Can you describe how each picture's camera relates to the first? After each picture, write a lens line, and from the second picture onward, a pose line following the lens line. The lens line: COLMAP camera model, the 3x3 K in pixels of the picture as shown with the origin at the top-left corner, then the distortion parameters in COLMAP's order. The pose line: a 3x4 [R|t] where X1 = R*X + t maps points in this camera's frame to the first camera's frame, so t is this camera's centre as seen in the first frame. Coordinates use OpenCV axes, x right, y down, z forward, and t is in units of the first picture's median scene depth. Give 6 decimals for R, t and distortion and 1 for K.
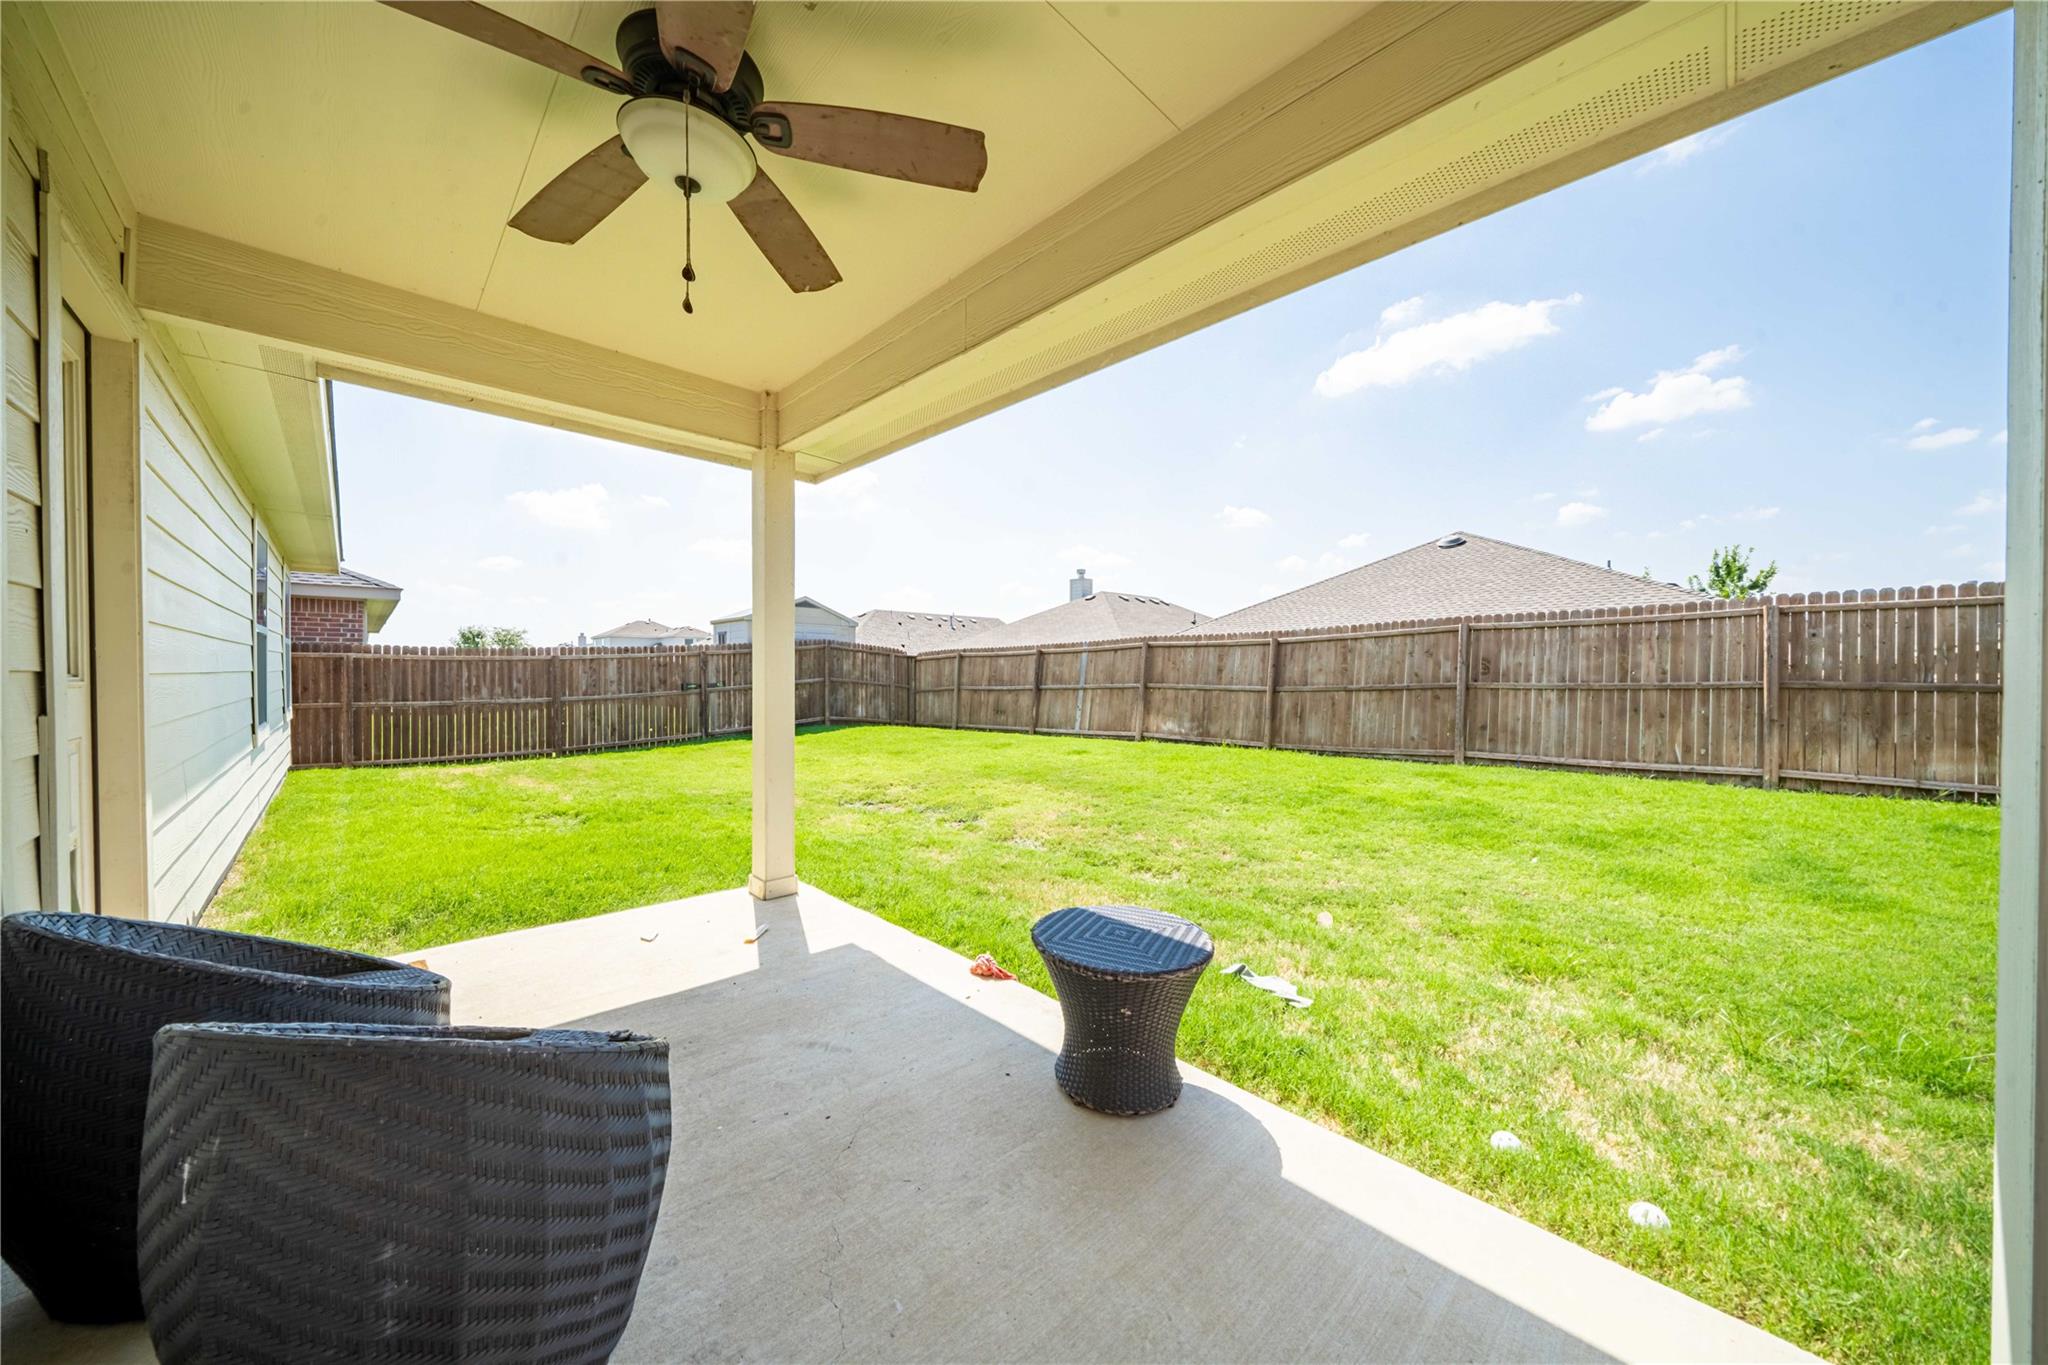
lens RADIAL K [[695.3, 0, 1024.0], [0, 695.3, 682.5], [0, 0, 1]] dist [0.000101, -0.000004]
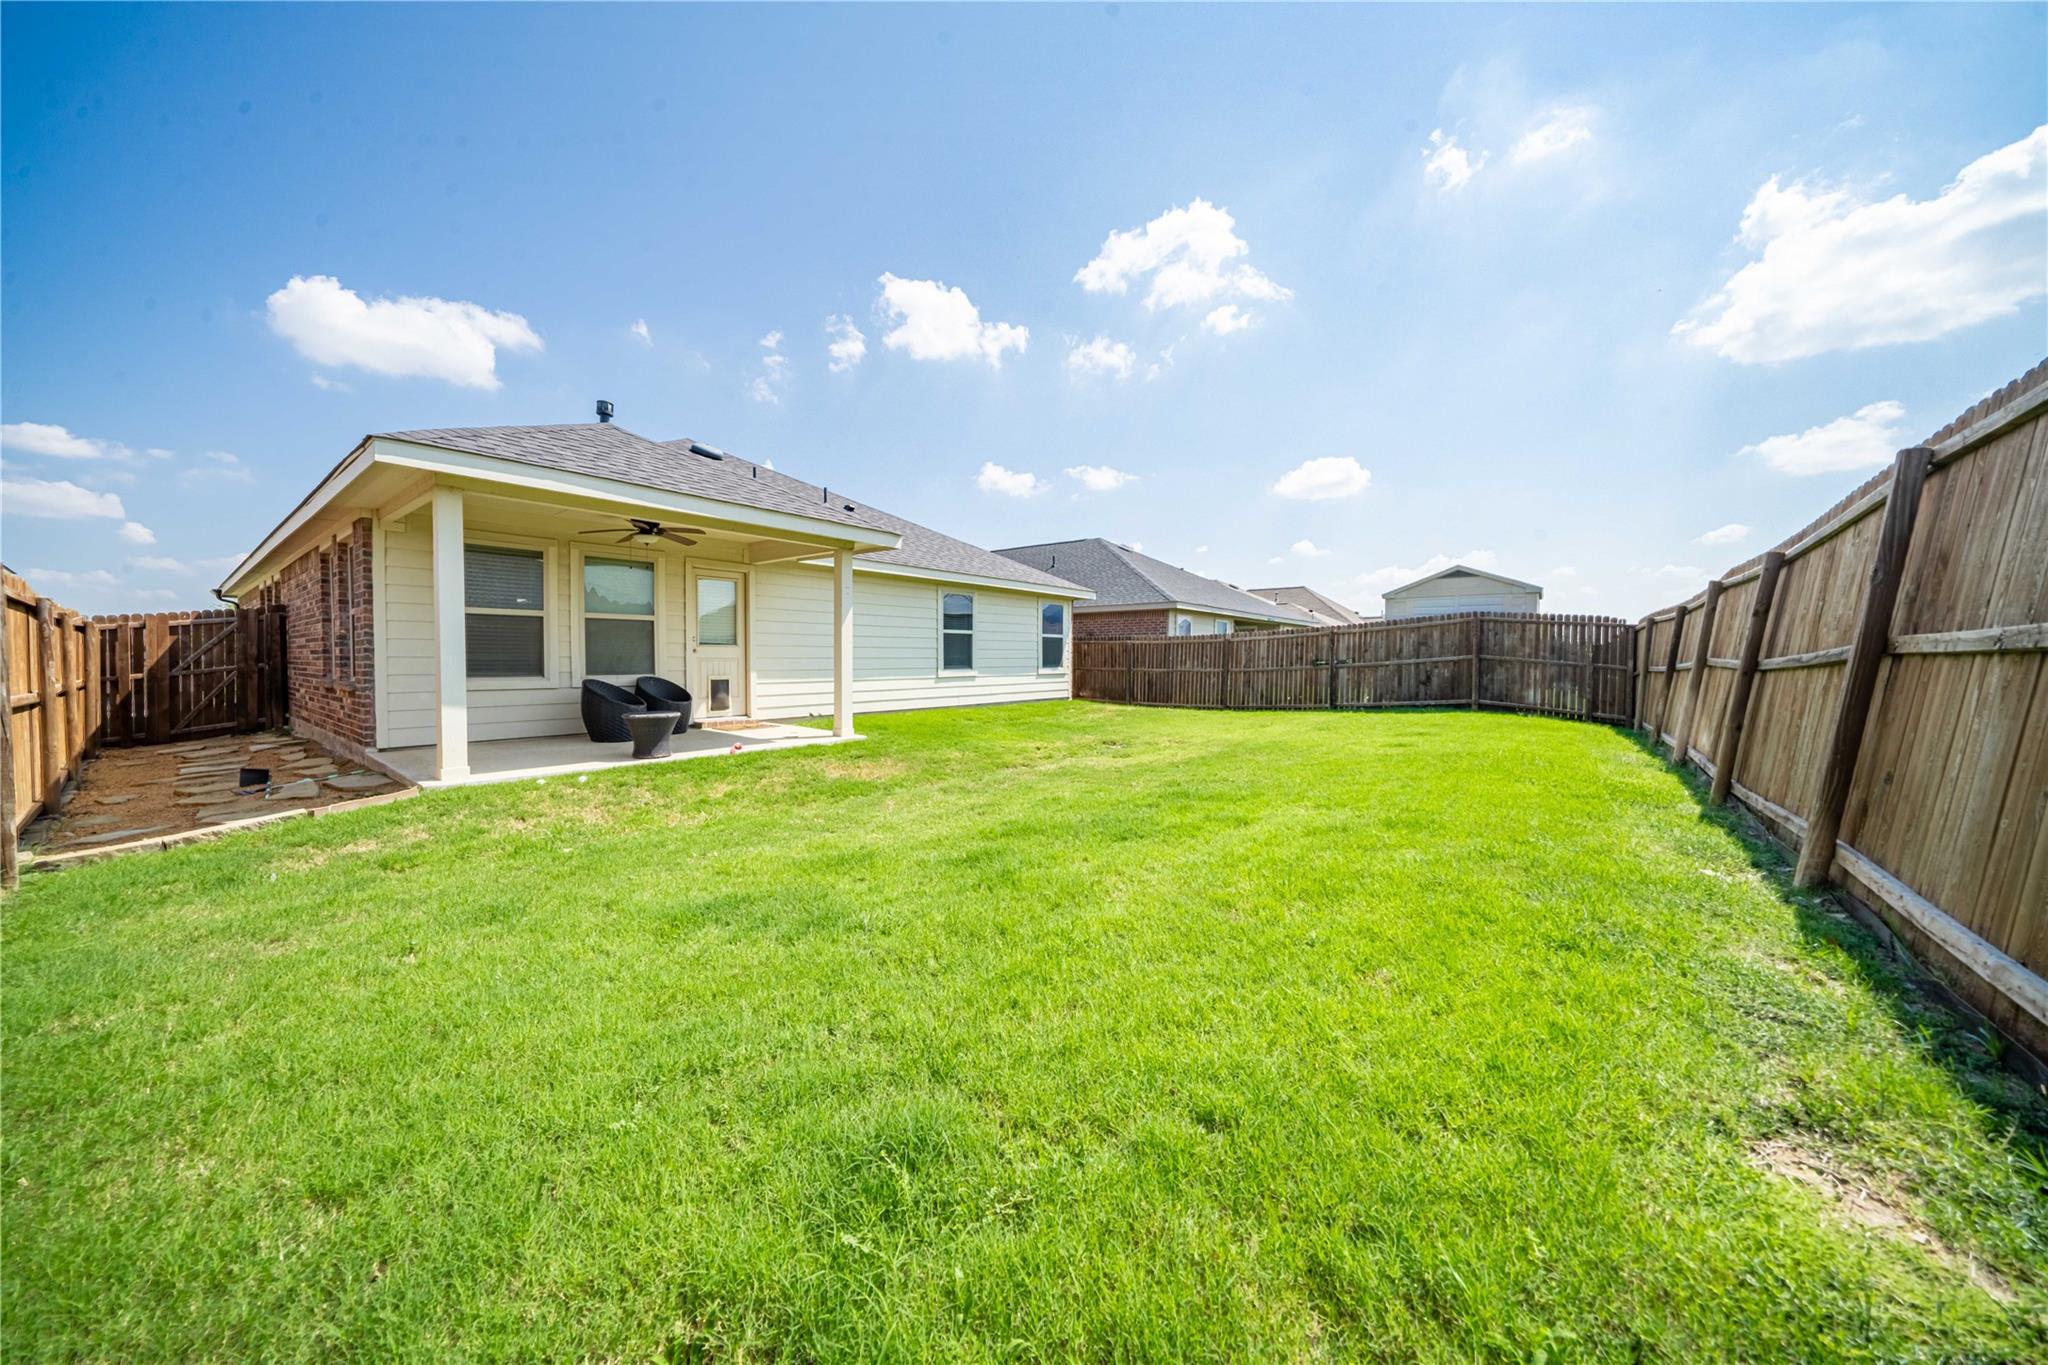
lens RADIAL K [[695.3, 0, 1024.0], [0, 695.3, 682.5], [0, 0, 1]] dist [0.000101, -0.000004]
pose [[0.127350, 0.031378, -0.991361, 0.592748], [-0.017666, 0.999413, 0.029364, 0.013956], [0.991700, 0.013774, 0.127830, 0.356112]]
